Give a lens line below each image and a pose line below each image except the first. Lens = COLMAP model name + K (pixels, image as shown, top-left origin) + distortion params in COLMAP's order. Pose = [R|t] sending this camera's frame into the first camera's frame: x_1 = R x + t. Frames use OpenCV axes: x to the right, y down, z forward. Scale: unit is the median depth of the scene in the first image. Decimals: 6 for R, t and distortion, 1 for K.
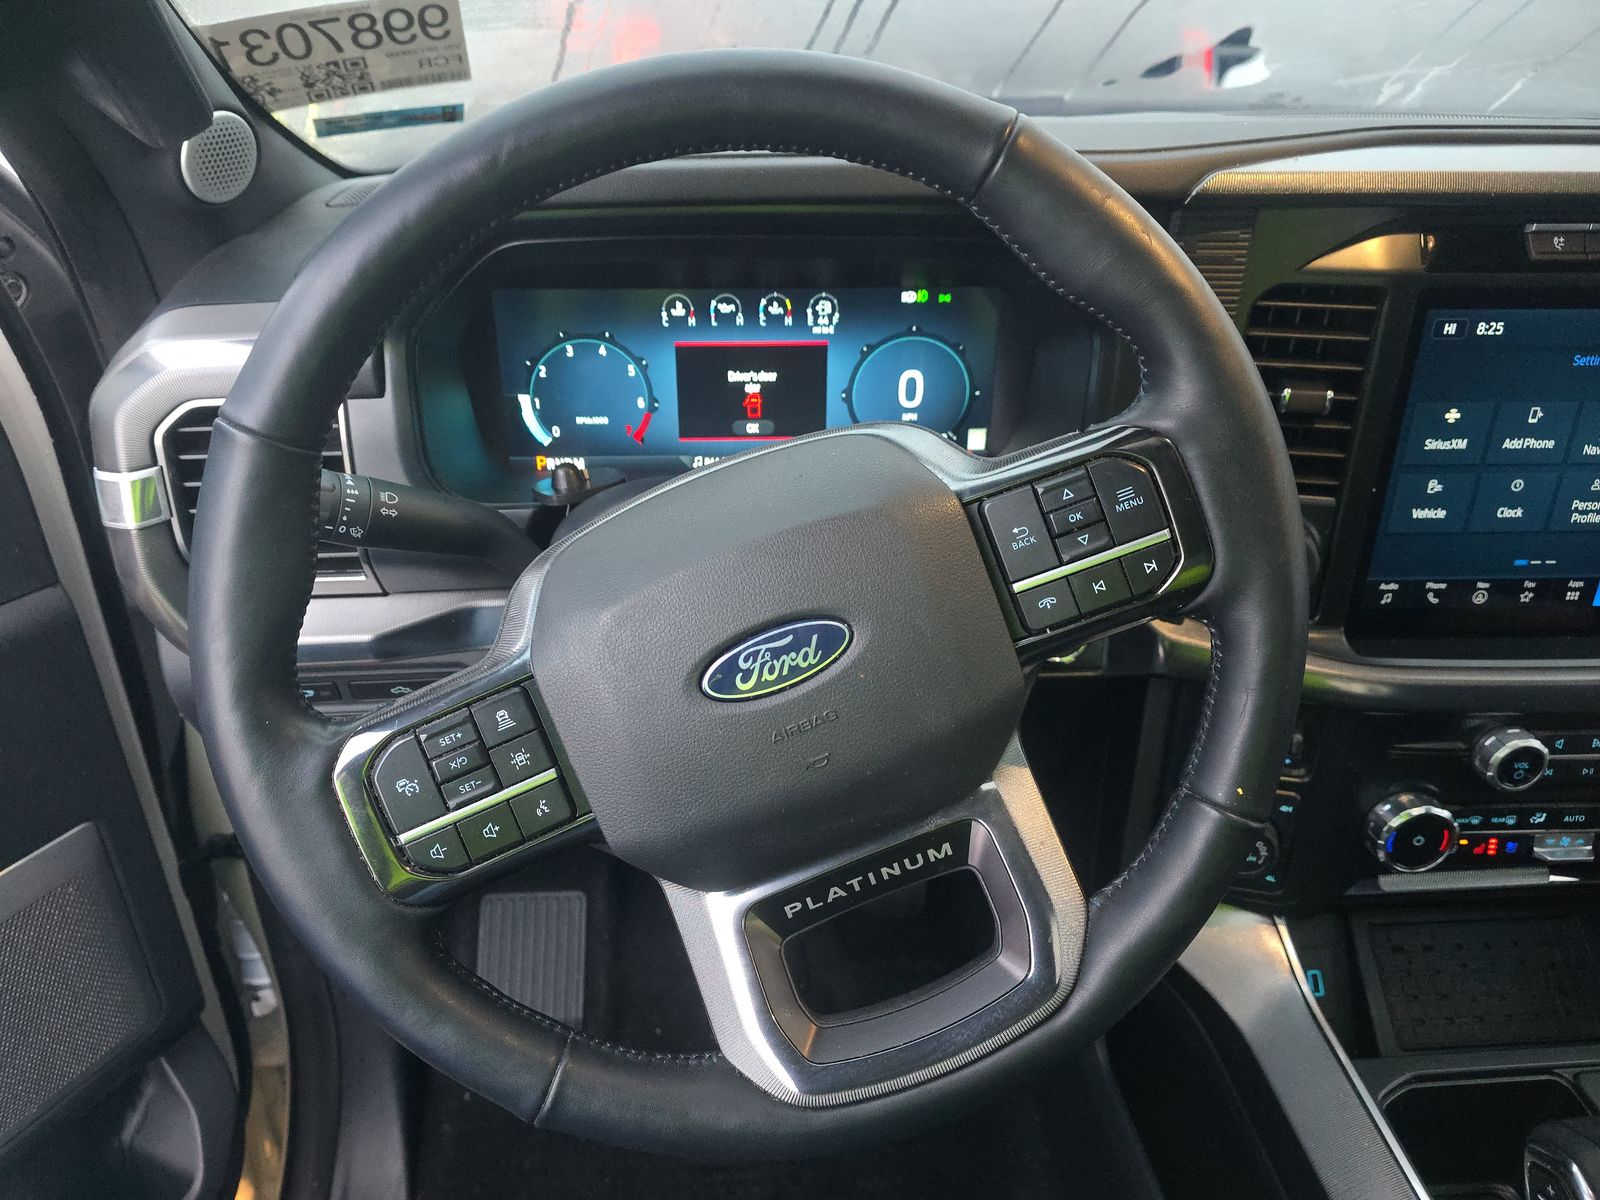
lens RADIAL K [[1072.2, 0, 795.6], [0, 1072.2, 573.0], [0, 0, 1]] dist [0.002283, -0.029324]
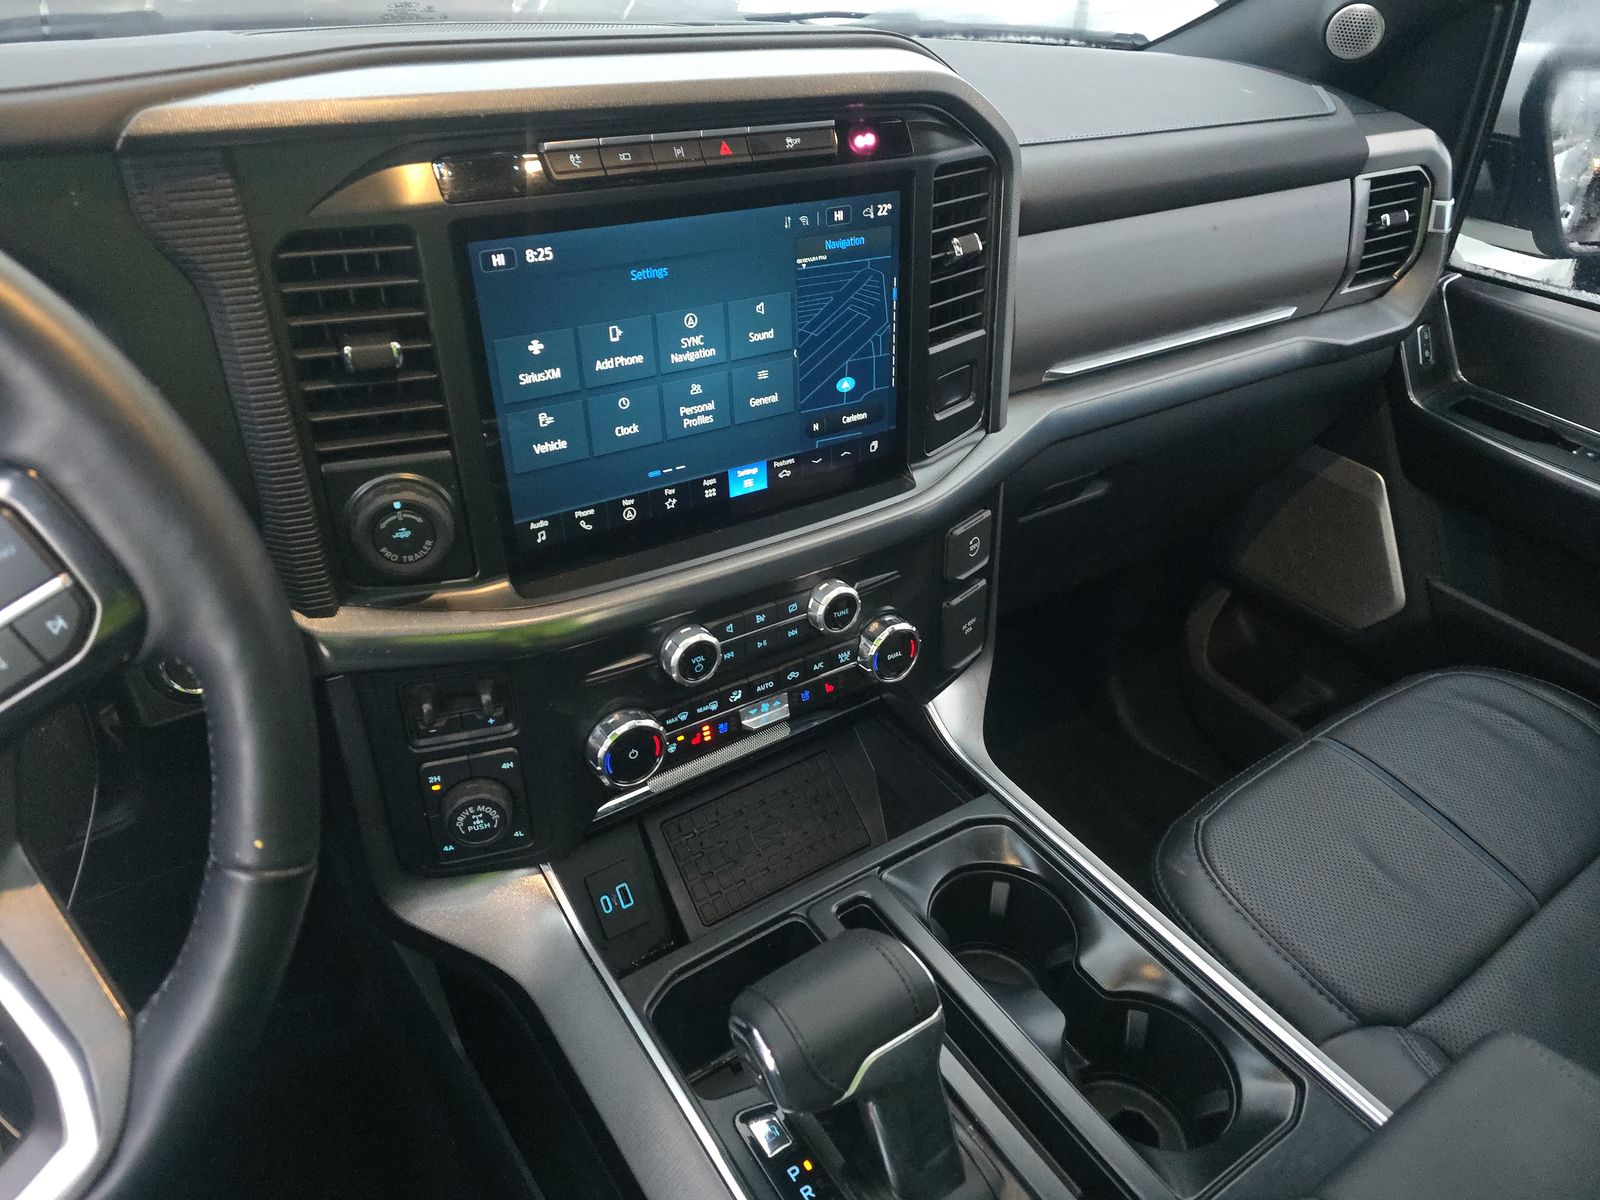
lens RADIAL K [[1061.4, 0, 800.0], [0, 1061.4, 600.0], [0, 0, 1]] dist [0.000262, -0.033990]
pose [[0.836738, -0.261915, 0.480906, 0.270800], [0.218184, 0.964938, 0.145911, -0.011059], [-0.502261, -0.017163, 0.864546, 0.025261]]
